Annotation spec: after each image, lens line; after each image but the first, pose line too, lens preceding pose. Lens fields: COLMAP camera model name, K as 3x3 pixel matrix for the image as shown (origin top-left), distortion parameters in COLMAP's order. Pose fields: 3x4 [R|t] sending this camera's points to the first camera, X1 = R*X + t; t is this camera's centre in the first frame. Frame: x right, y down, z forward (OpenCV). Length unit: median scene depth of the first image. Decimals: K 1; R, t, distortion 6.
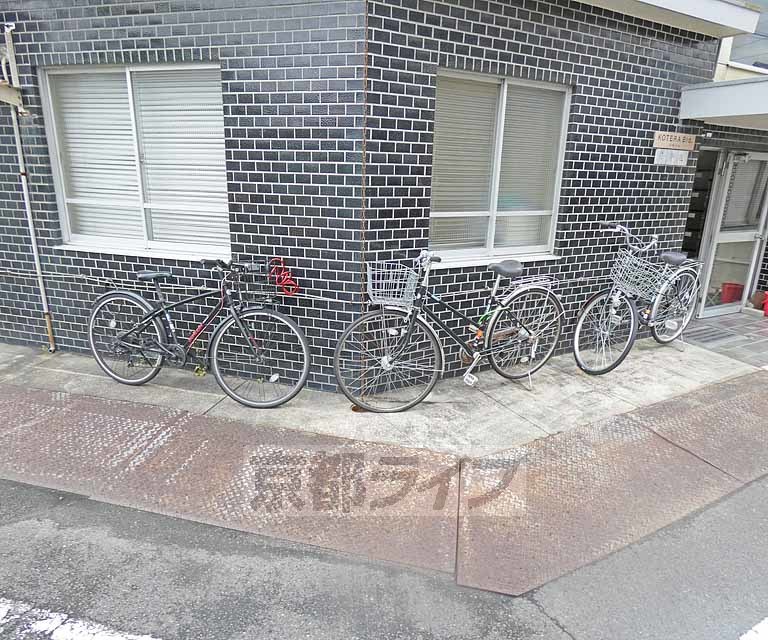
lens RADIAL K [[504.7, 0, 384.0], [0, 504.7, 320.0], [0, 0, 1]] dist [0.002310, 0.003315]
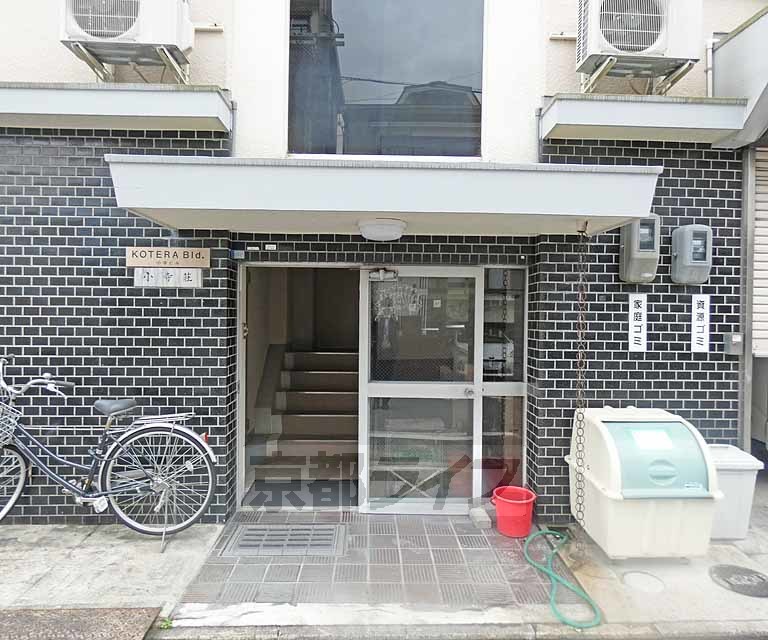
lens RADIAL K [[504.7, 0, 384.0], [0, 504.7, 320.0], [0, 0, 1]] dist [0.002310, 0.003315]
pose [[0.886333, -0.007232, -0.462993, 1.226358], [-0.116113, 0.964461, -0.237346, -0.114658], [0.448255, 0.264126, 0.853994, 0.508012]]
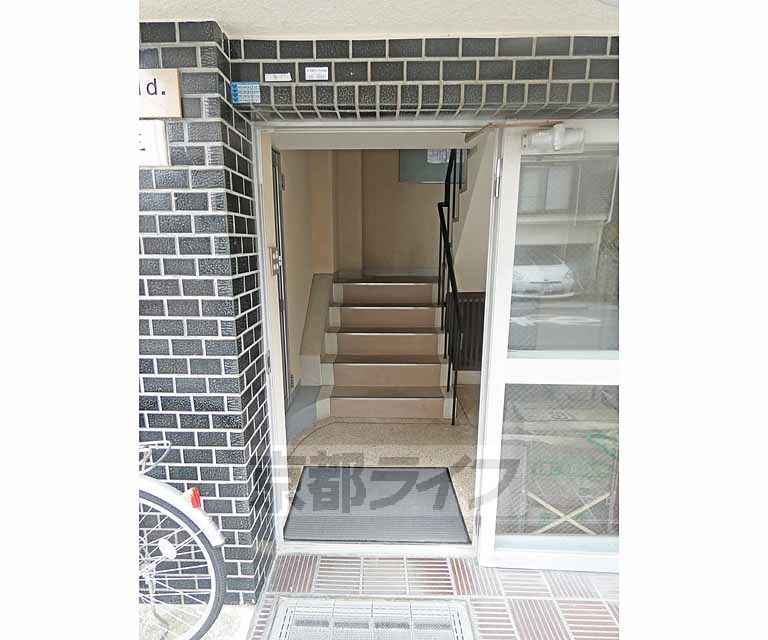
lens RADIAL K [[483.3, 0, 399.9], [0, 483.3, 322.1], [0, 0, 1]] dist [0.002430, 0.001062]
pose [[0.865392, 0.060321, -0.497451, 0.929452], [-0.114409, 0.990292, -0.078949, -0.200049], [0.487859, 0.125234, 0.863892, 0.835203]]
